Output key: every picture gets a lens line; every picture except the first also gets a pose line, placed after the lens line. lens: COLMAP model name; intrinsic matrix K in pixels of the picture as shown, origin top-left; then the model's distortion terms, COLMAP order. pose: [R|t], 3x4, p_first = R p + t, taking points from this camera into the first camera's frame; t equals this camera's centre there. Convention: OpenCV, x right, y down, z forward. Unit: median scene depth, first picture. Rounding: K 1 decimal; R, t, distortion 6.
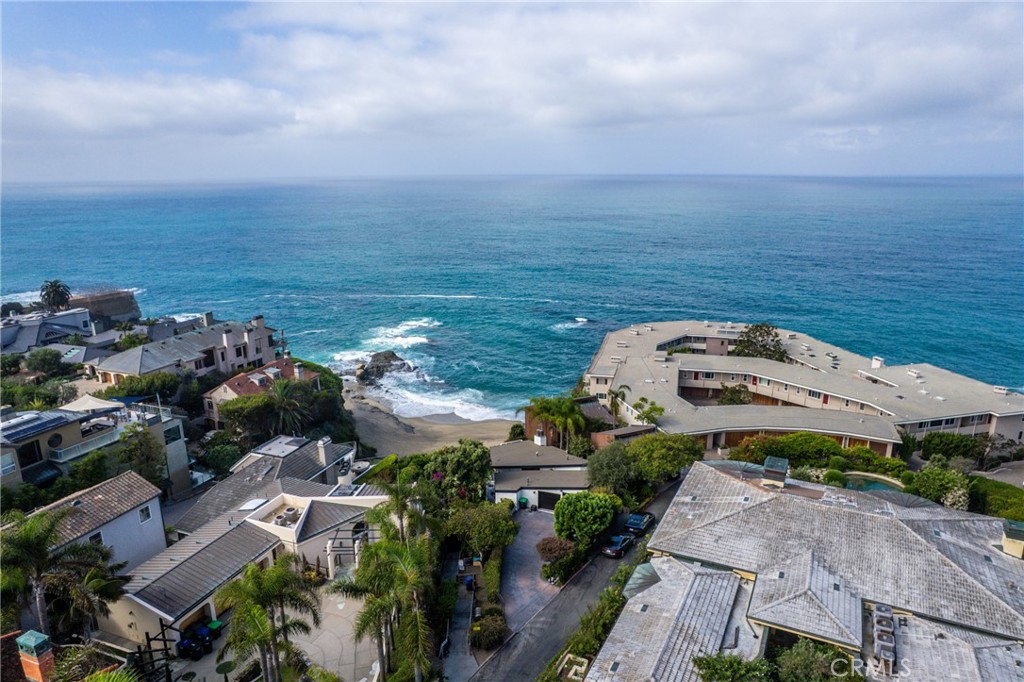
lens RADIAL K [[652.1, 0, 515.5], [0, 652.1, 342.7], [0, 0, 1]] dist [-0.044120, 0.030880]
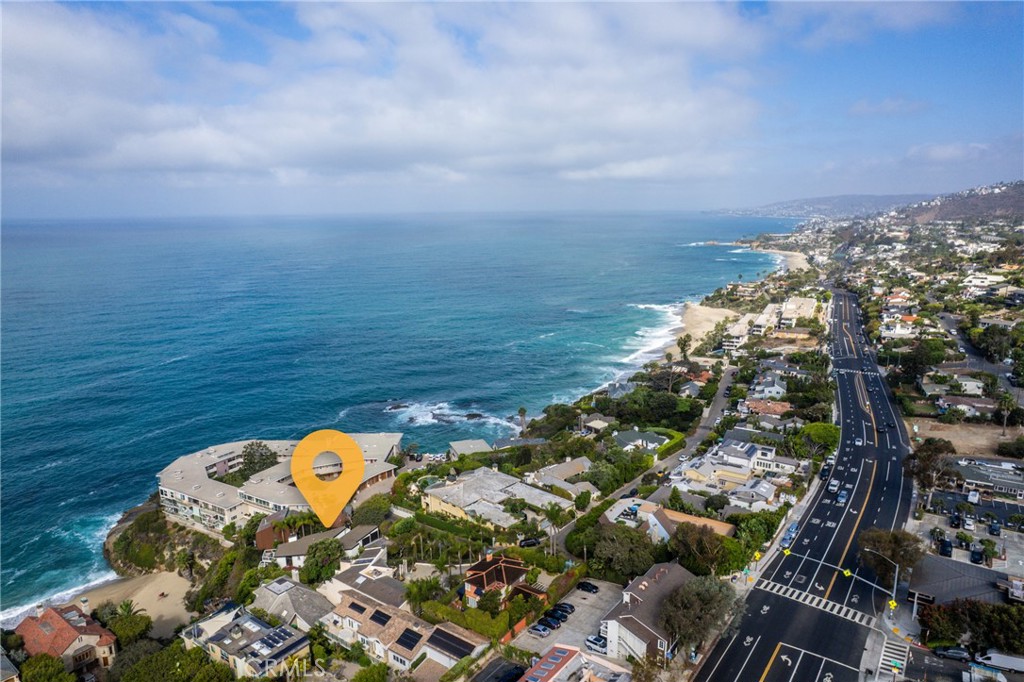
lens RADIAL K [[652.1, 0, 515.5], [0, 652.1, 342.7], [0, 0, 1]] dist [-0.044120, 0.030880]
pose [[0.248943, -0.193847, 0.948921, -1.521121], [0.251158, 0.959170, 0.130051, -0.494996], [-0.935386, 0.205954, 0.287465, -0.278853]]
